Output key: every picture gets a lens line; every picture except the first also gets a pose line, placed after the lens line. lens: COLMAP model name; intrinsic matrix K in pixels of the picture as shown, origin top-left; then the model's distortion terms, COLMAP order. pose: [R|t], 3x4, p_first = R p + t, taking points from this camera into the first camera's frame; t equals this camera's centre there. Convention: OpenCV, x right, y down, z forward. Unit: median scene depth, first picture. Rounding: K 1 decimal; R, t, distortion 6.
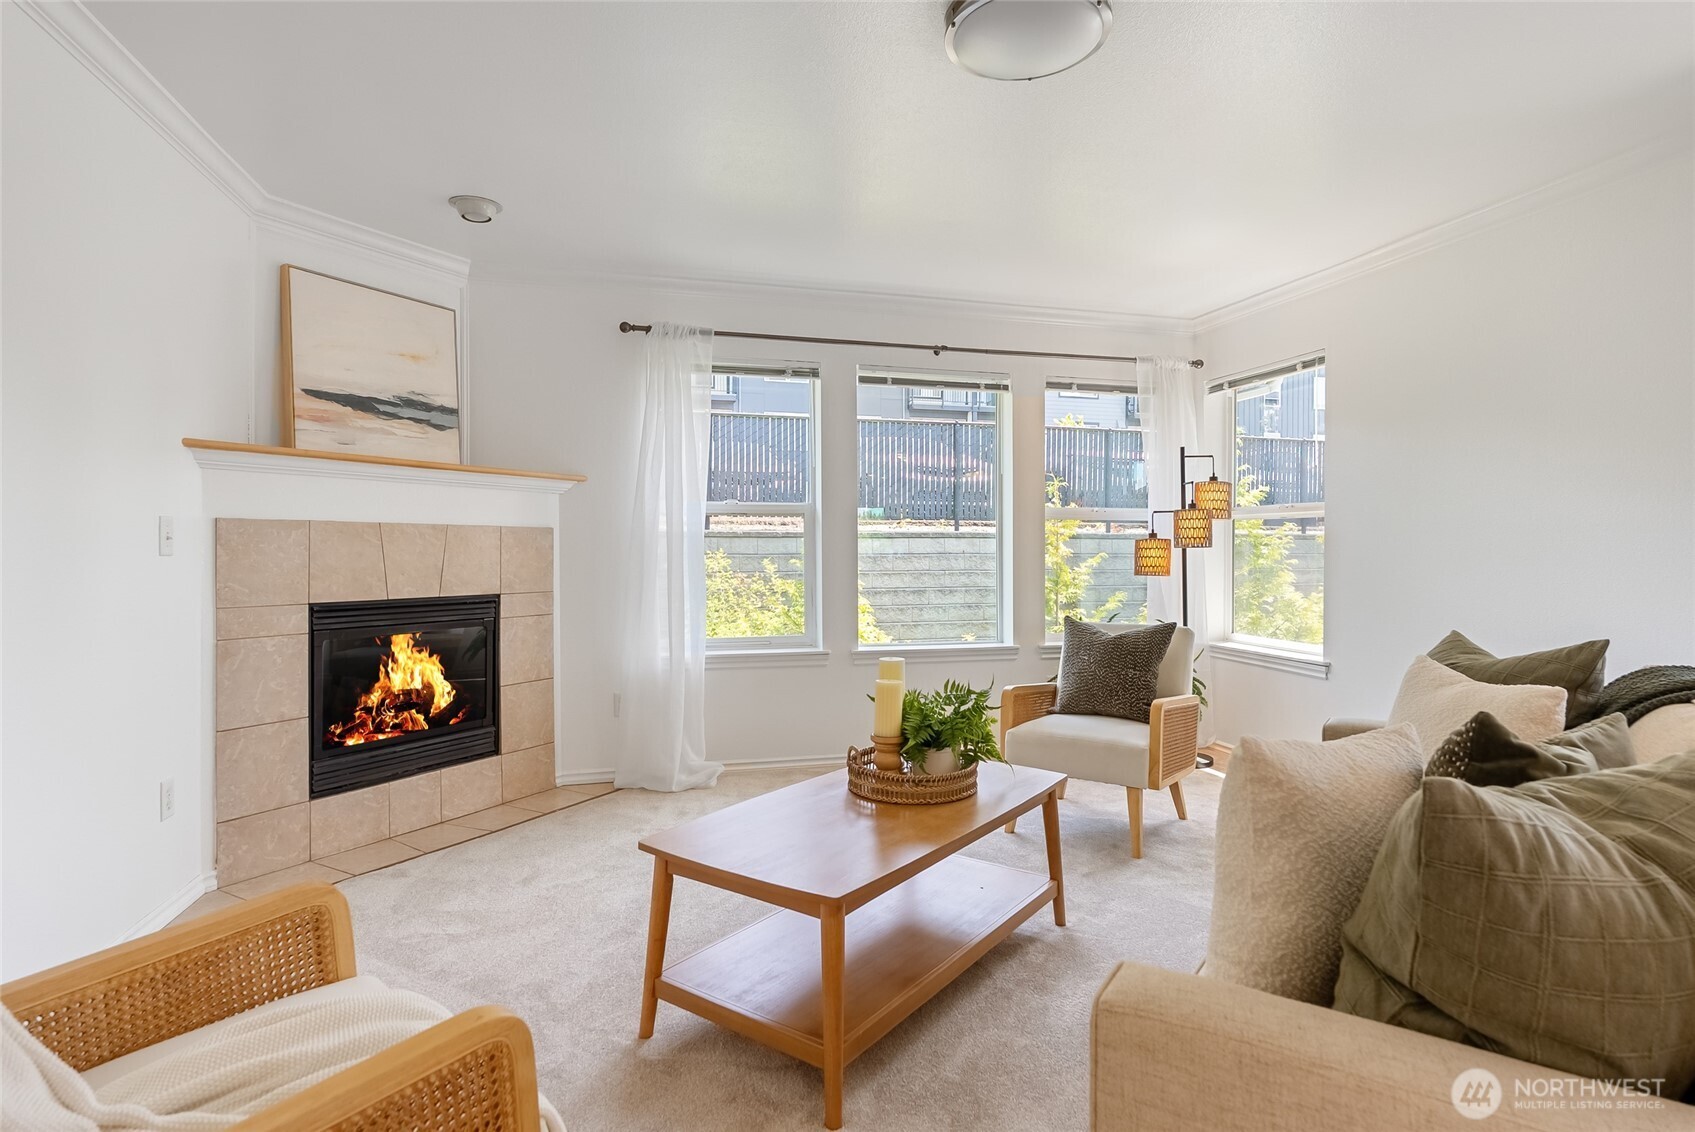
lens RADIAL K [[878.5, 0, 843.9], [0, 878.5, 559.4], [0, 0, 1]] dist [-0.001668, -0.000039]
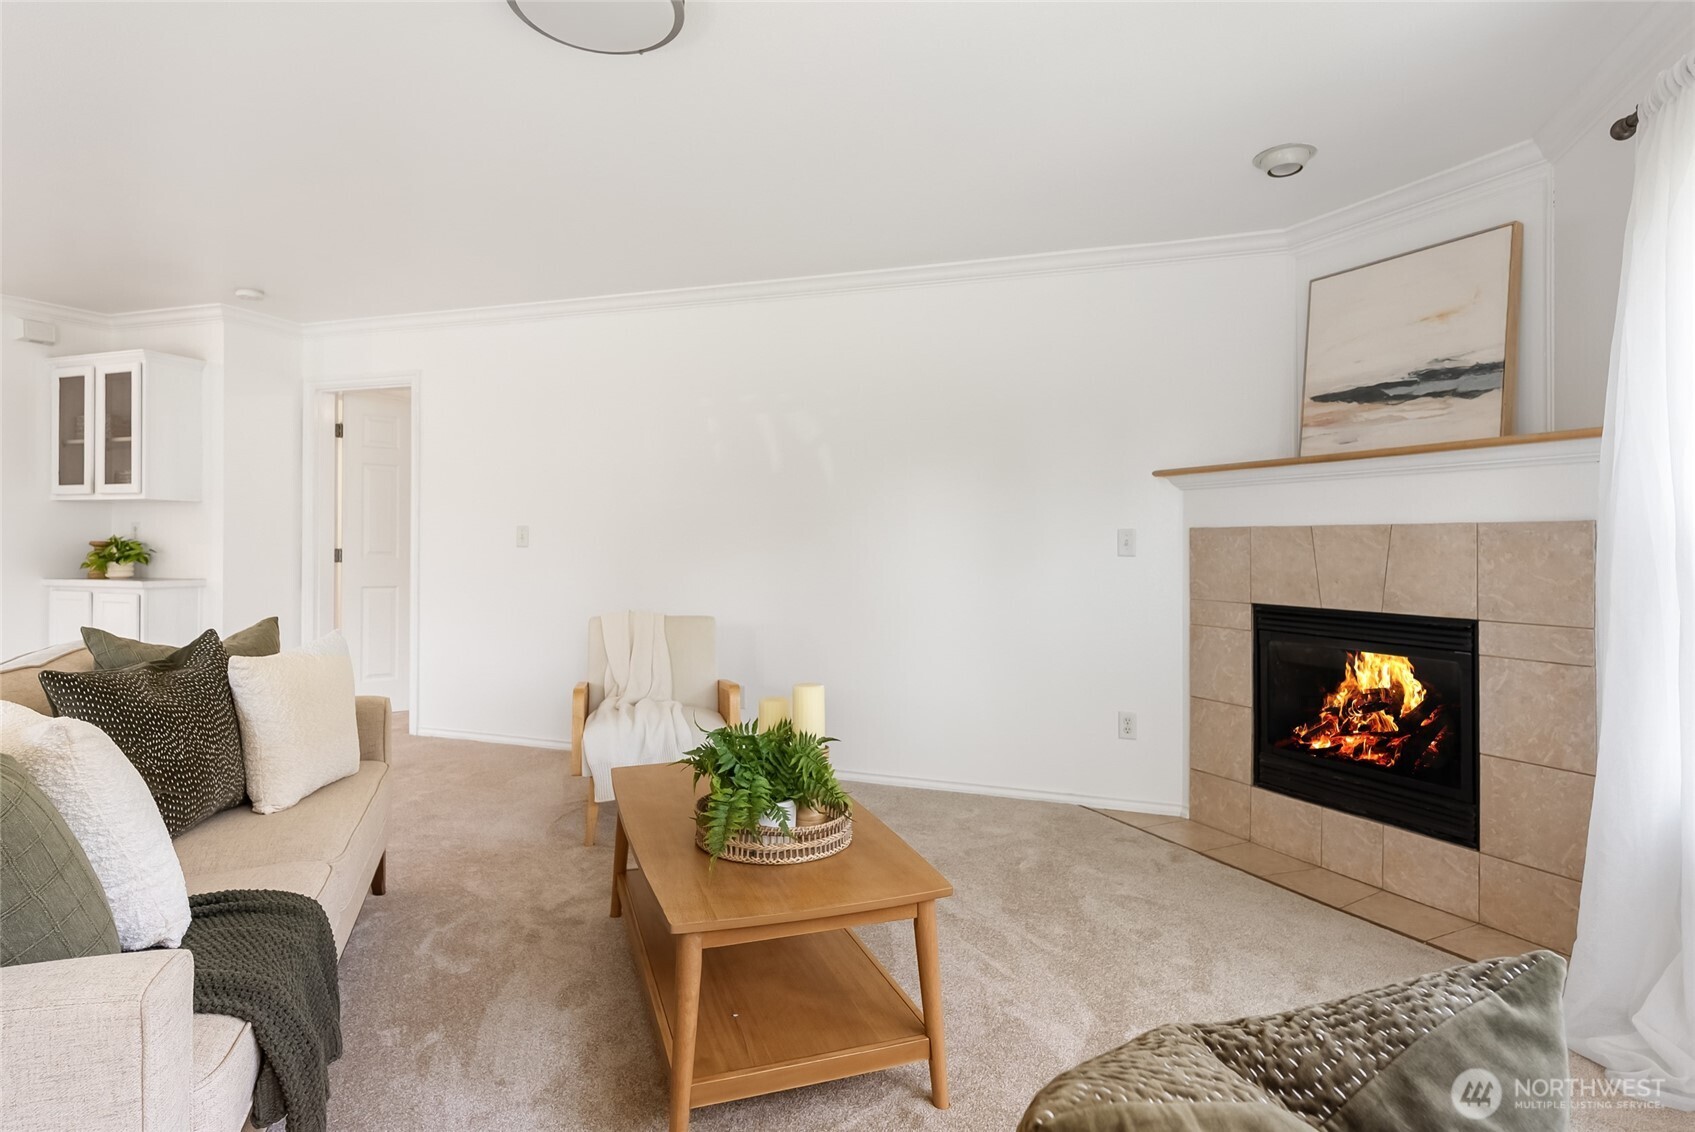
lens RADIAL K [[878.5, 0, 843.9], [0, 878.5, 559.4], [0, 0, 1]] dist [-0.001668, -0.000039]
pose [[-0.557020, 0.008187, -0.830459, 0.493765], [-0.016622, 0.999641, 0.021003, -0.015850], [0.830333, 0.025503, -0.556684, 1.024493]]
